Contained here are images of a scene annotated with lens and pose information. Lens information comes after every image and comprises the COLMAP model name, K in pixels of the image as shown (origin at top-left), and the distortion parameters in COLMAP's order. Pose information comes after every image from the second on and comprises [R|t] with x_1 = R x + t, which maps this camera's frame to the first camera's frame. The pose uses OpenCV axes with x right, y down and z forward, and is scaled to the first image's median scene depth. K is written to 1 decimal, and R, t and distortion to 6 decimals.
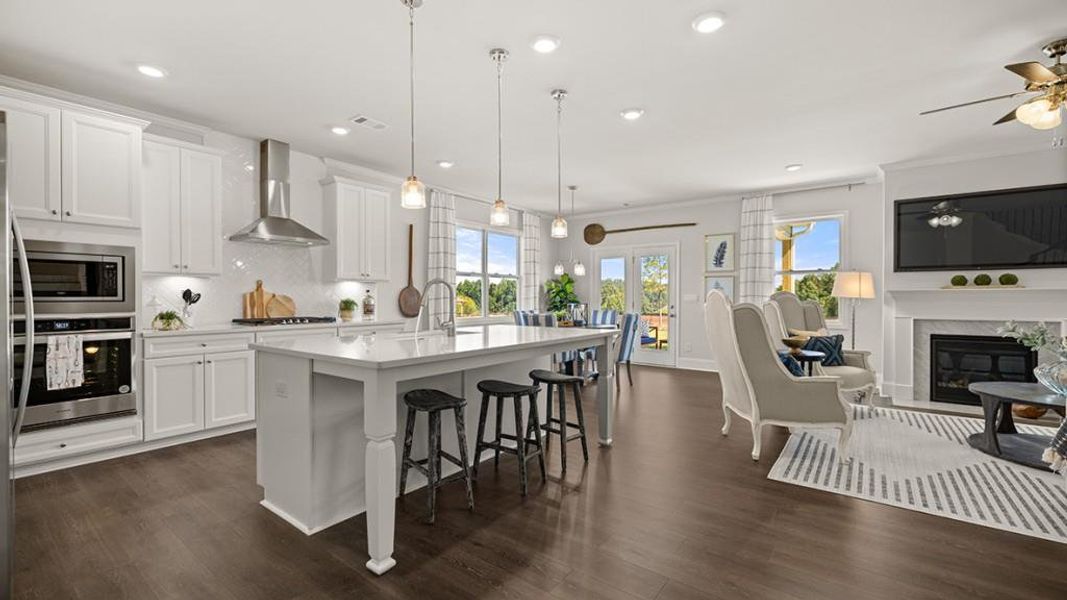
lens RADIAL K [[447.9, 0, 528.7], [0, 447.9, 300.3], [0, 0, 1]] dist [-0.000392, -0.000707]
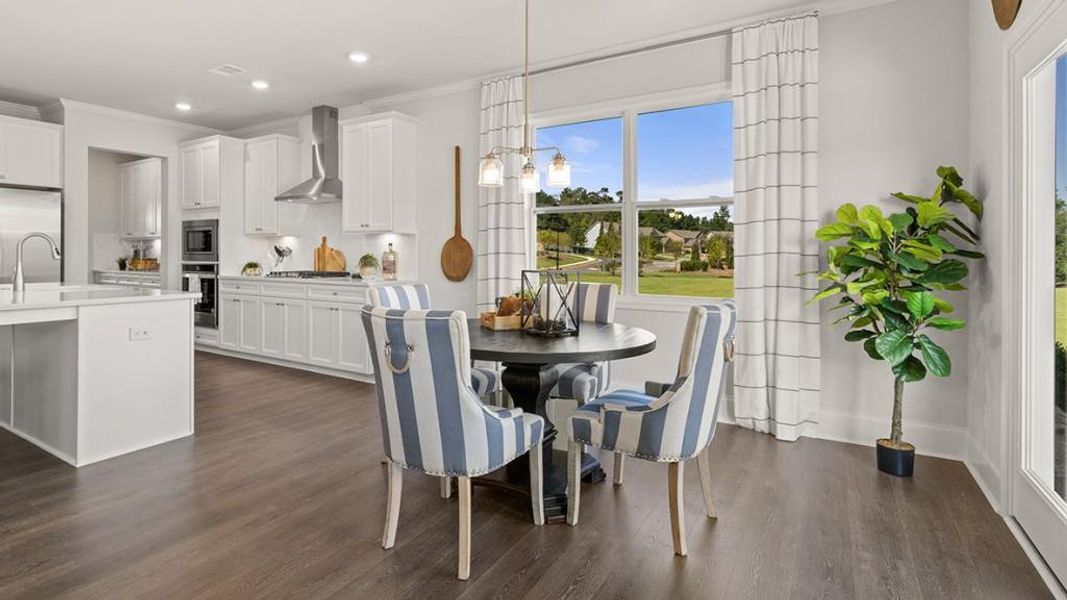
lens RADIAL K [[532.4, 0, 499.8], [0, 532.4, 253.2], [0, 0, 1]] dist [-0.001182, 0.000024]
pose [[0.082076, -0.003591, -0.996620, 0.693973], [-0.009967, 0.999941, -0.004423, -0.002470], [0.996576, 0.010296, 0.082035, 1.242194]]
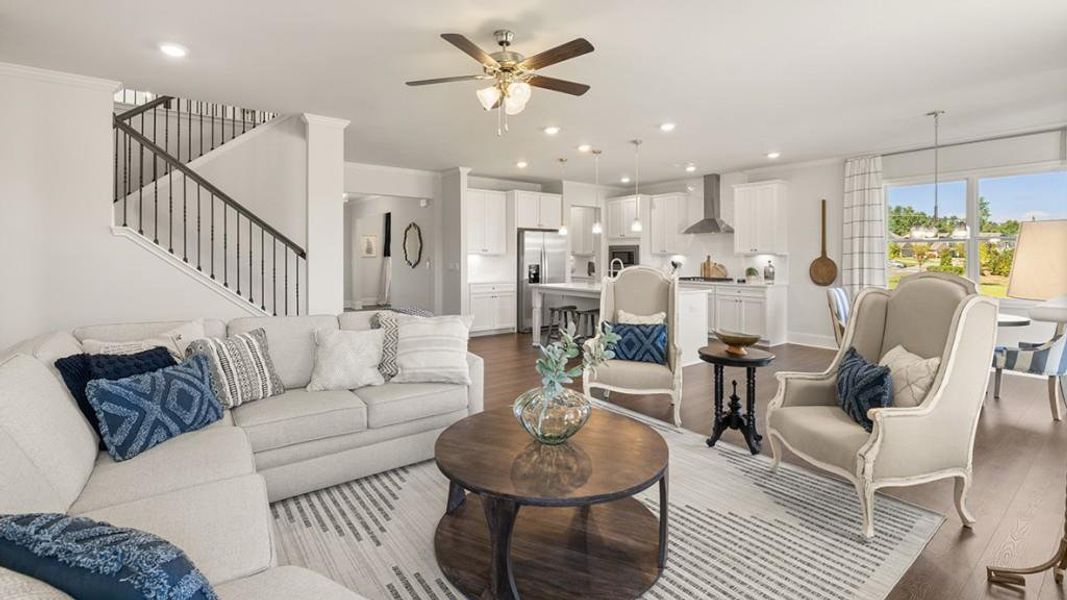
lens RADIAL K [[482.1, 0, 533.6], [0, 482.1, 256.5], [0, 0, 1]] dist [0.000354, 0.000704]
pose [[-0.263987, -0.005854, -0.964508, 1.295286], [-0.009361, 0.999950, -0.003507, -0.026695], [0.964481, 0.008103, -0.264029, 0.787435]]
